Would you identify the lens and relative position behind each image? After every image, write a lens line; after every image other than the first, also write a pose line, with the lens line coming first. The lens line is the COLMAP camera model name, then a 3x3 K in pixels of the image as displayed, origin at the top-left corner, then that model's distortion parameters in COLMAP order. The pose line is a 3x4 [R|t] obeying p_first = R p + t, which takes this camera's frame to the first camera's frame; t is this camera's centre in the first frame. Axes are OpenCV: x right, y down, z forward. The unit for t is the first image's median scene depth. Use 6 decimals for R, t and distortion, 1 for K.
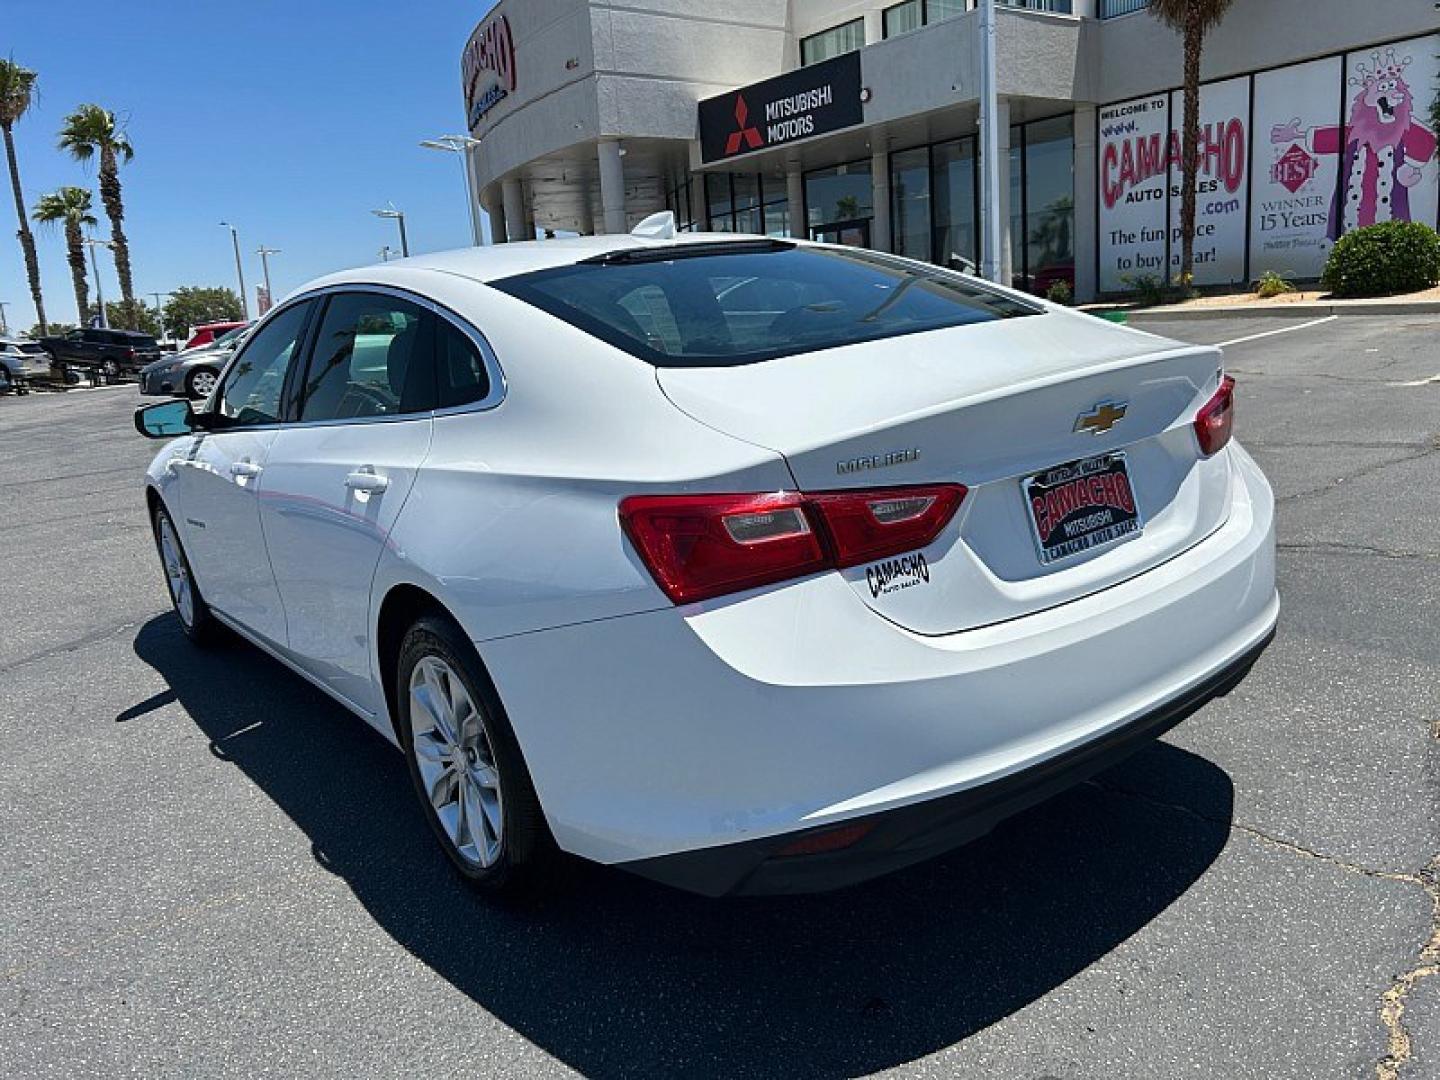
lens RADIAL K [[1077.9, 0, 707.4], [0, 1077.9, 533.4], [0, 0, 1]] dist [0.053946, -0.060206]
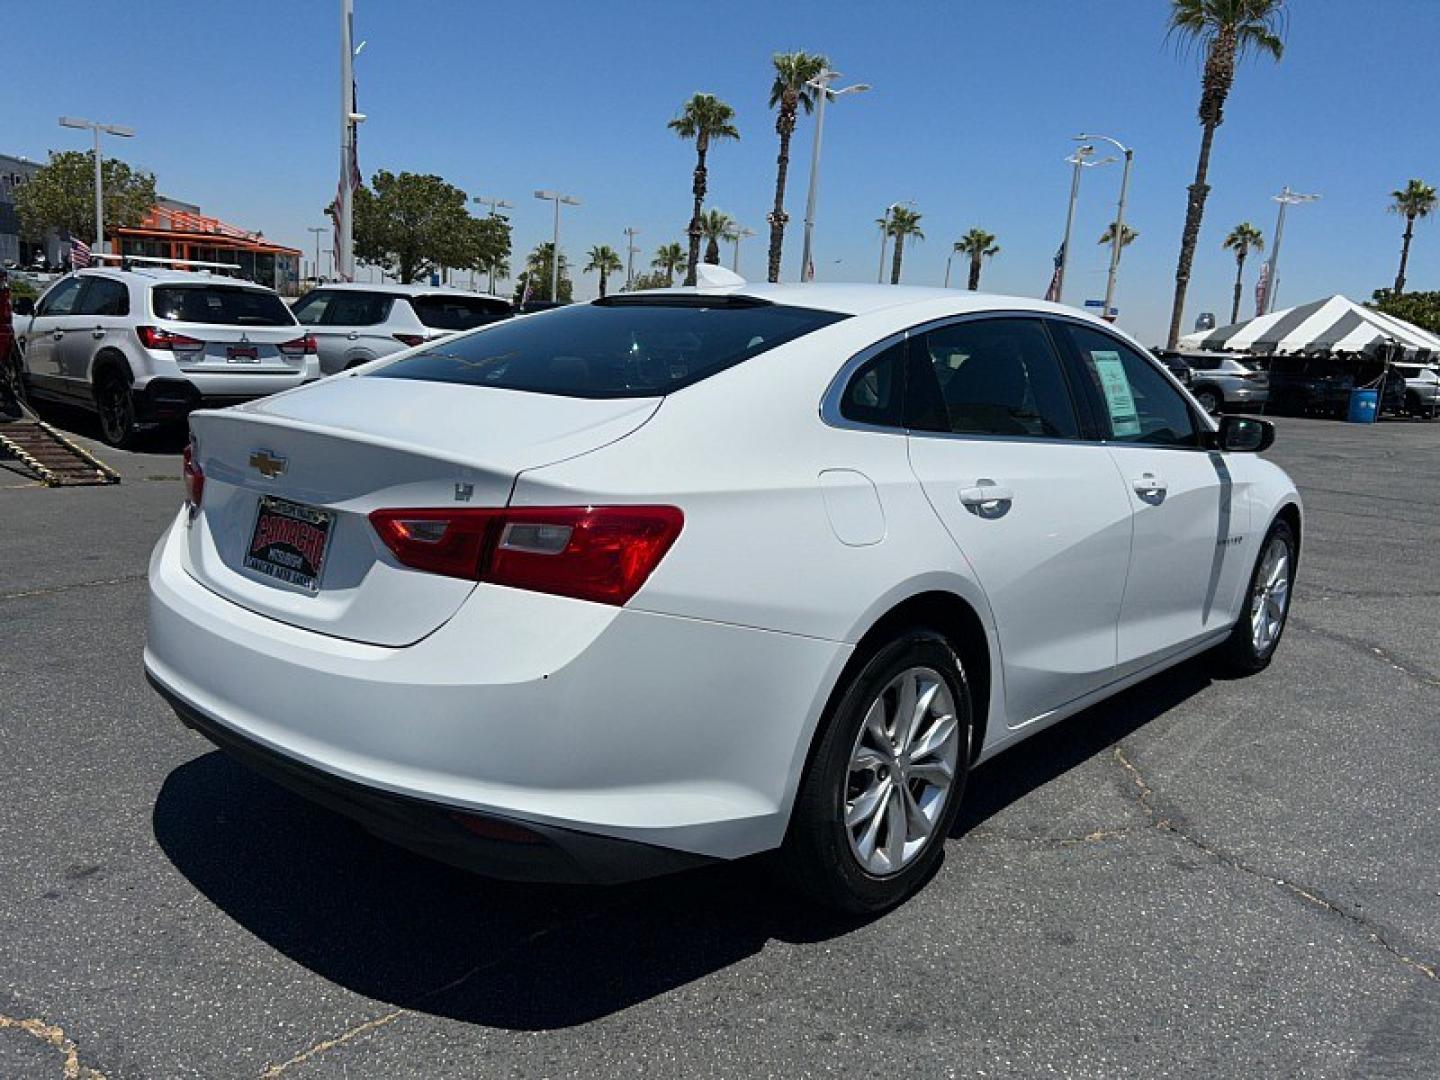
lens RADIAL K [[1077.9, 0, 707.4], [0, 1077.9, 533.4], [0, 0, 1]] dist [0.053946, -0.060206]
pose [[0.211277, 0.271983, -0.938822, 1.732899], [-0.279108, 0.937300, 0.208730, -0.453944], [0.936729, 0.217933, 0.273943, 1.281077]]
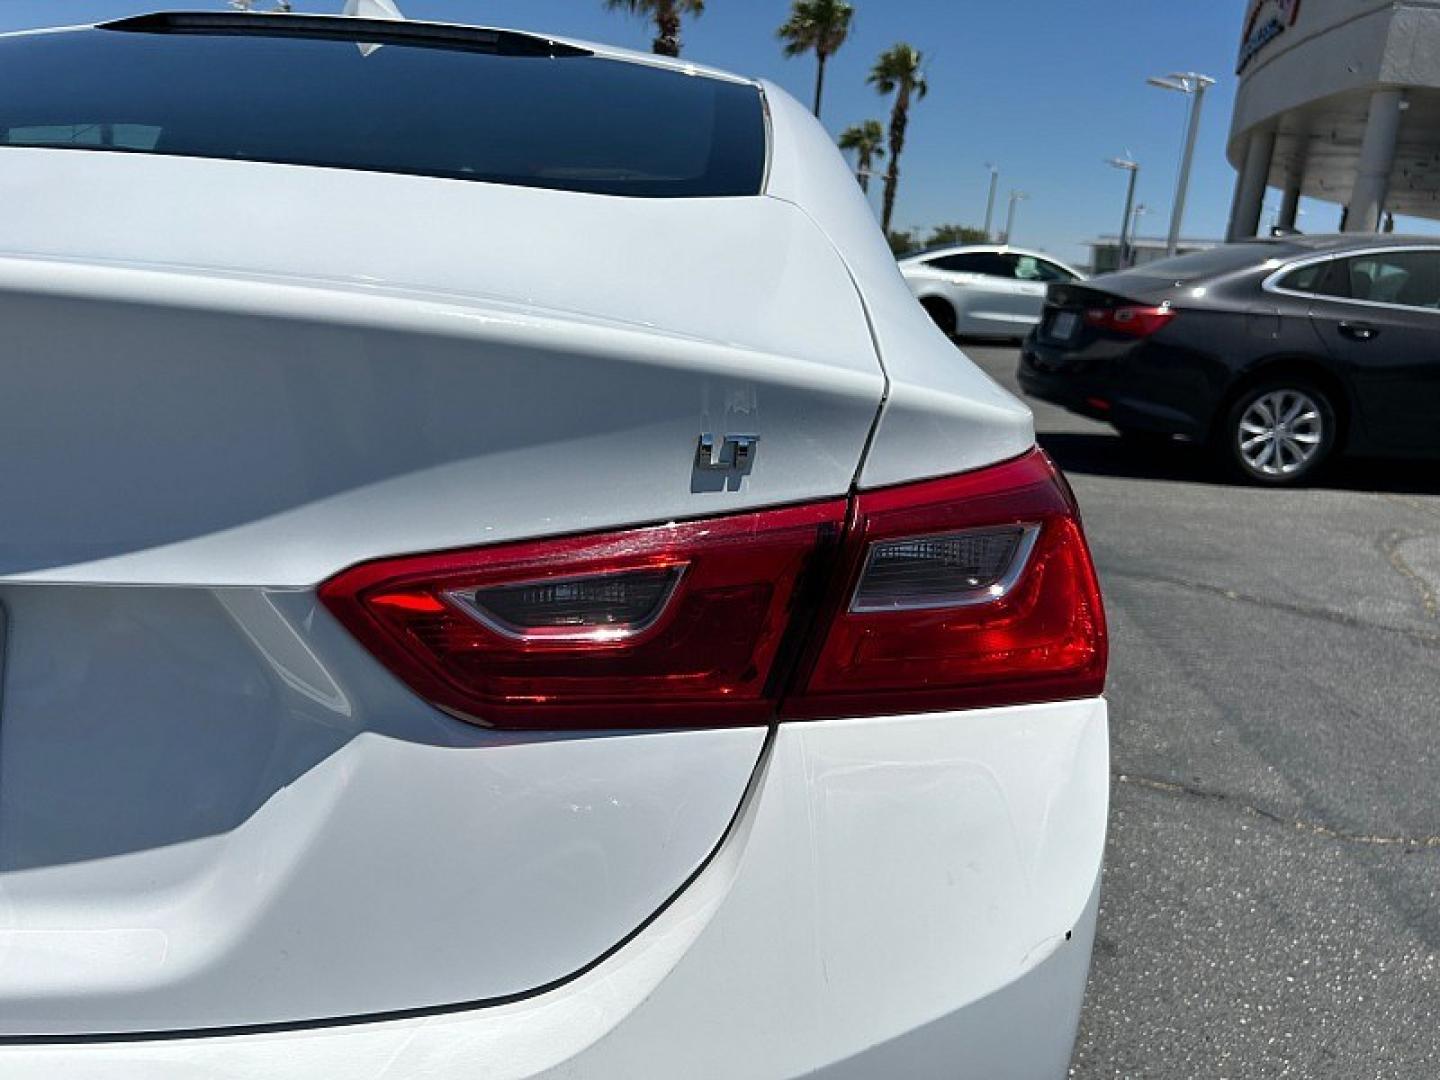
lens RADIAL K [[1110.8, 0, 715.0], [0, 1110.8, 534.8], [0, 0, 1]] dist [0.025958, -0.007433]
pose [[0.794720, 0.272376, -0.542432, 0.820626], [-0.255114, 0.960784, 0.108678, -0.207514], [0.550761, 0.052014, 0.833041, 1.042635]]
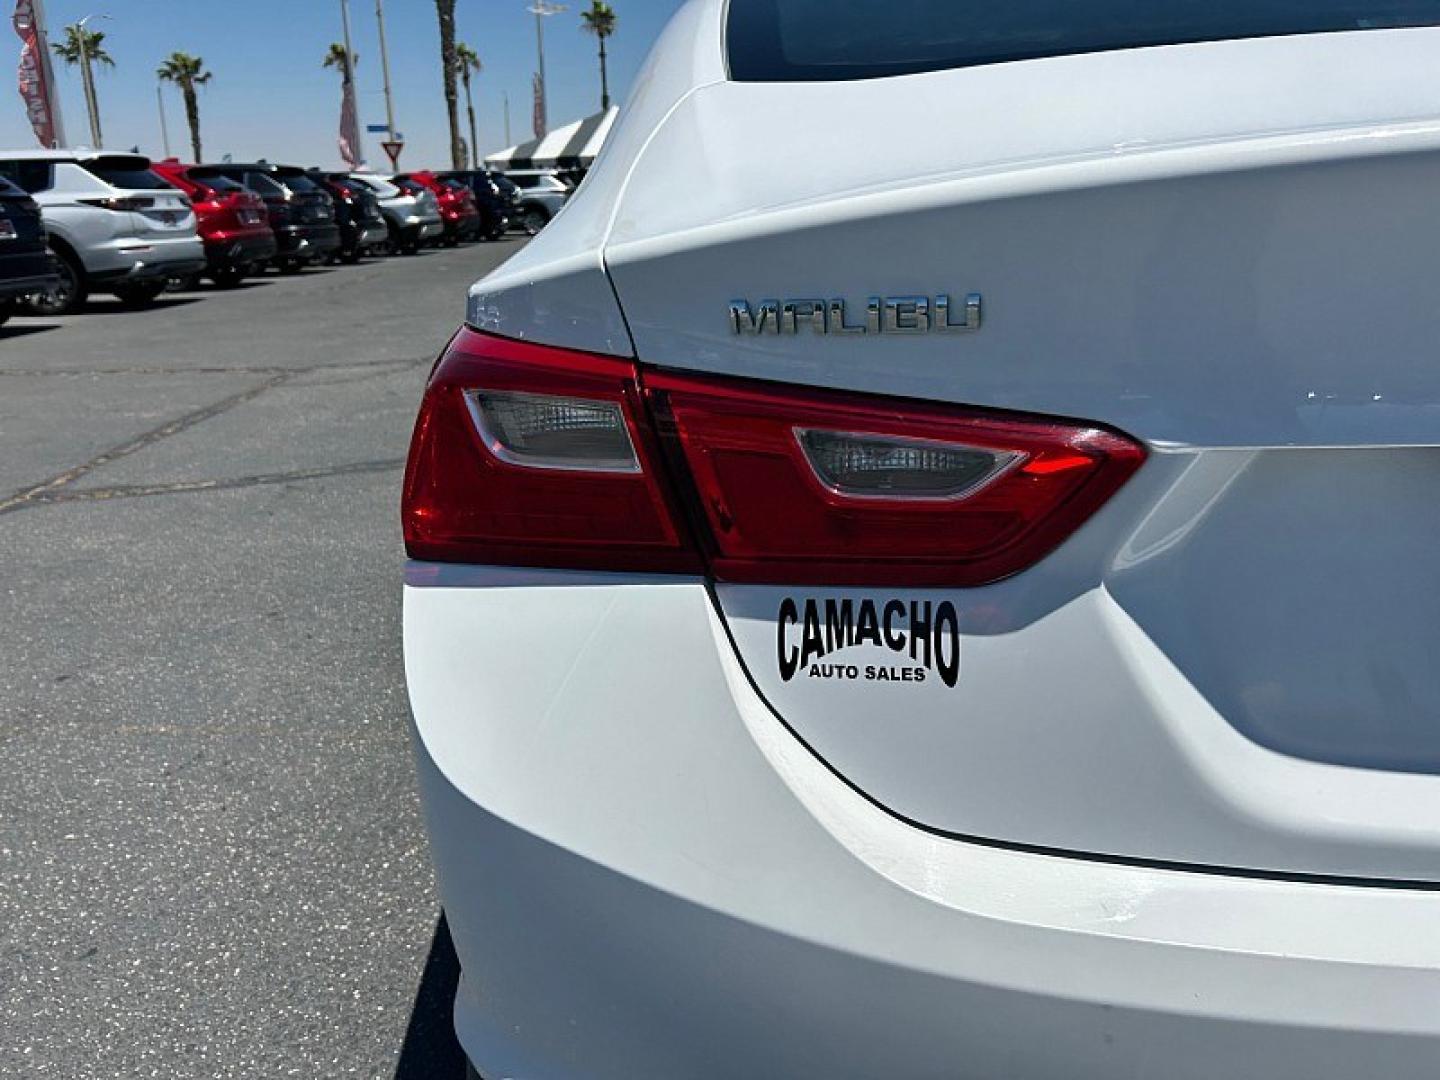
lens RADIAL K [[1121.7, 0, 720.0], [0, 1121.7, 540.0], [0, 0, 1]] dist [0.039334, -0.055829]
pose [[0.757908, 0.259637, -0.598468, 0.357171], [-0.176322, 0.964772, 0.195256, -0.059486], [0.628081, -0.042462, 0.776988, 0.676909]]
